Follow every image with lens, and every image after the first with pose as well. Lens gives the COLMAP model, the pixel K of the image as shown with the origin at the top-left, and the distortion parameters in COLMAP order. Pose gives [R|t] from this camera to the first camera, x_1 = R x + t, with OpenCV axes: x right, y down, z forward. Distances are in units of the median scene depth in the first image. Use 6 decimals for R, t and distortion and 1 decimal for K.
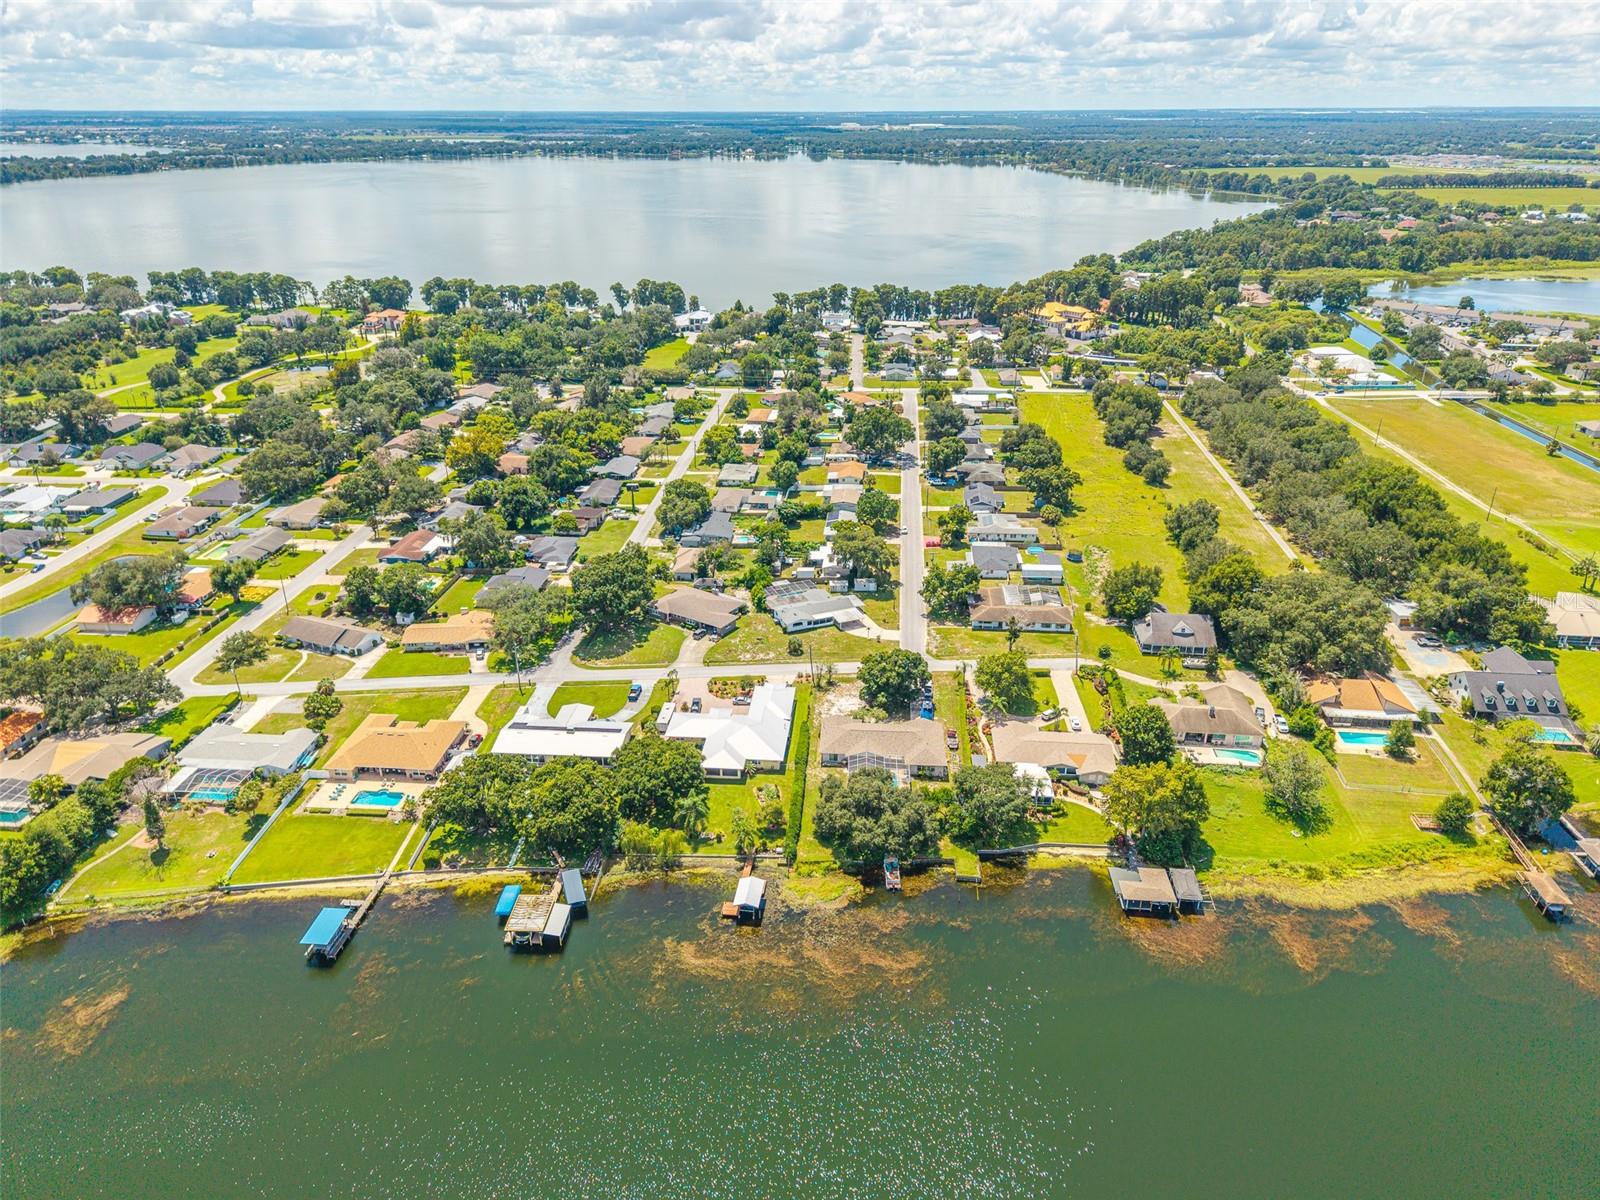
lens RADIAL K [[1072.8, 0, 799.3], [0, 1072.8, 586.2], [0, 0, 1]] dist [0.050404, -0.039889]
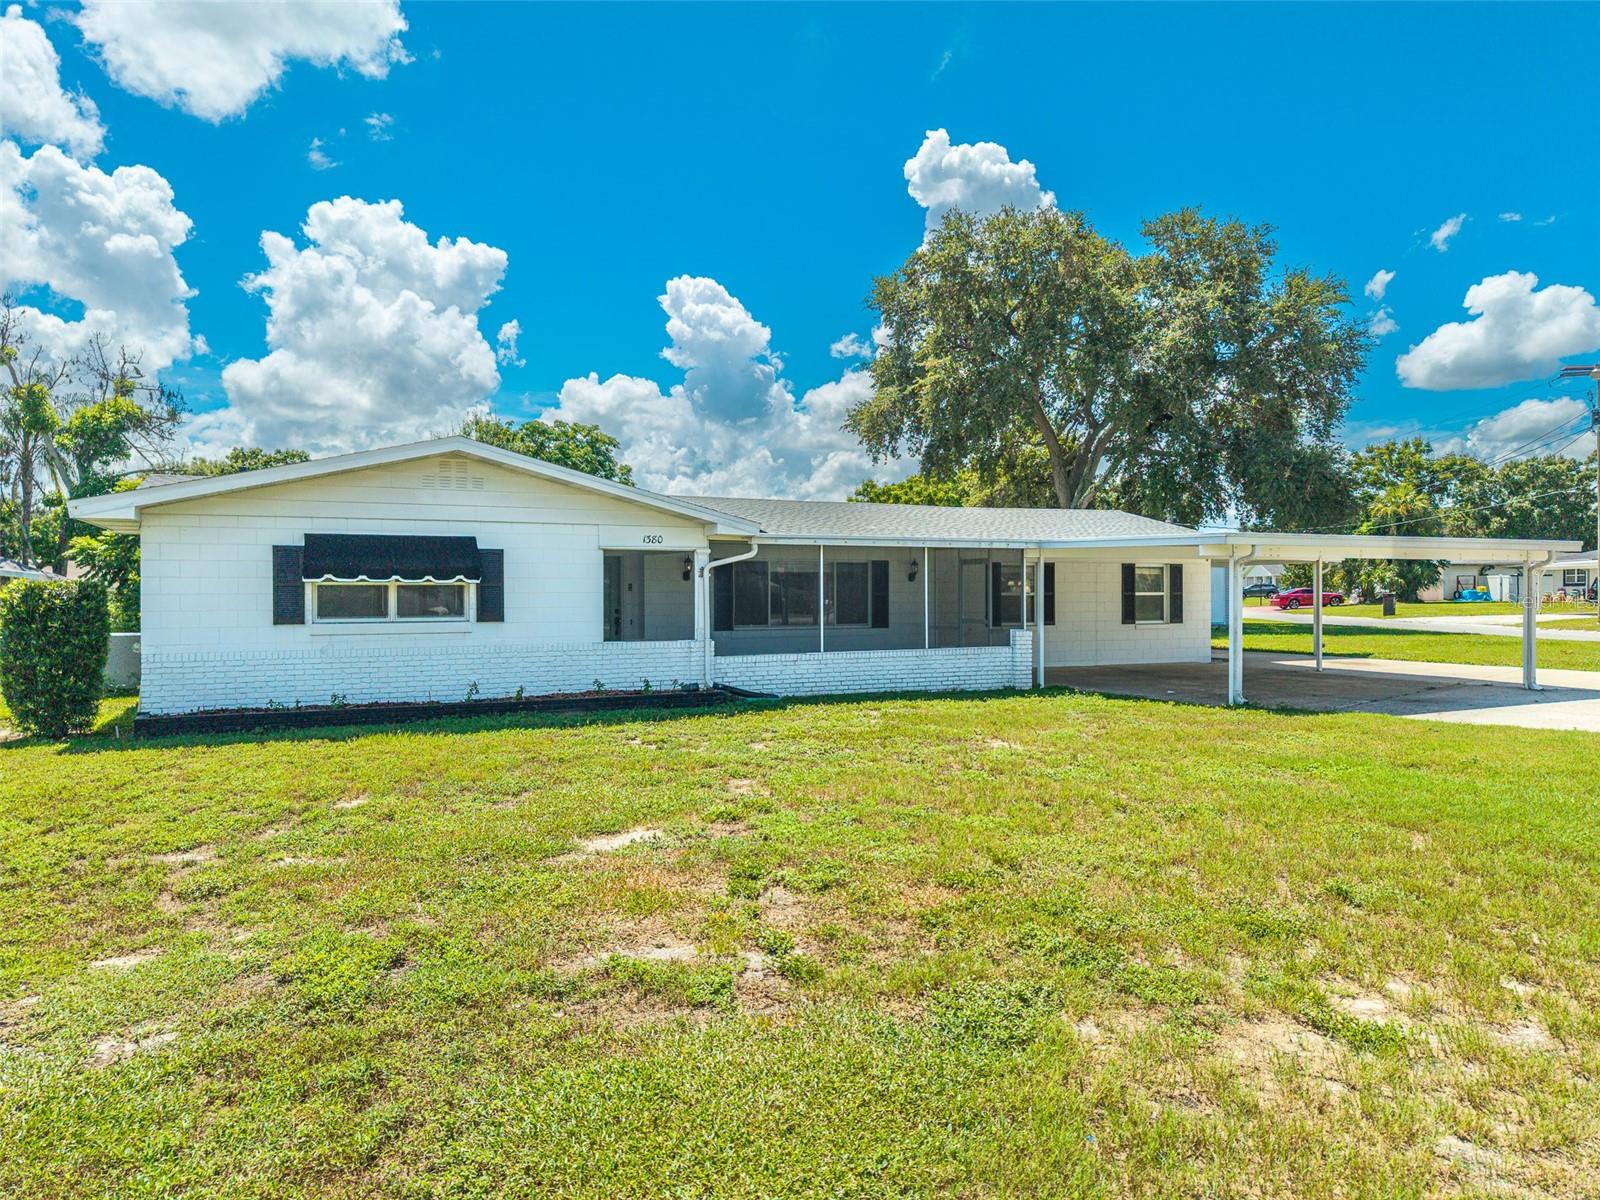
lens RADIAL K [[1072.8, 0, 799.3], [0, 1072.8, 586.2], [0, 0, 1]] dist [0.050404, -0.039889]
pose [[0.999242, 0.008287, 0.038038, 0.006543], [0.007920, 0.913376, -0.407039, 0.023996], [-0.038116, 0.407032, 0.912618, 0.403268]]
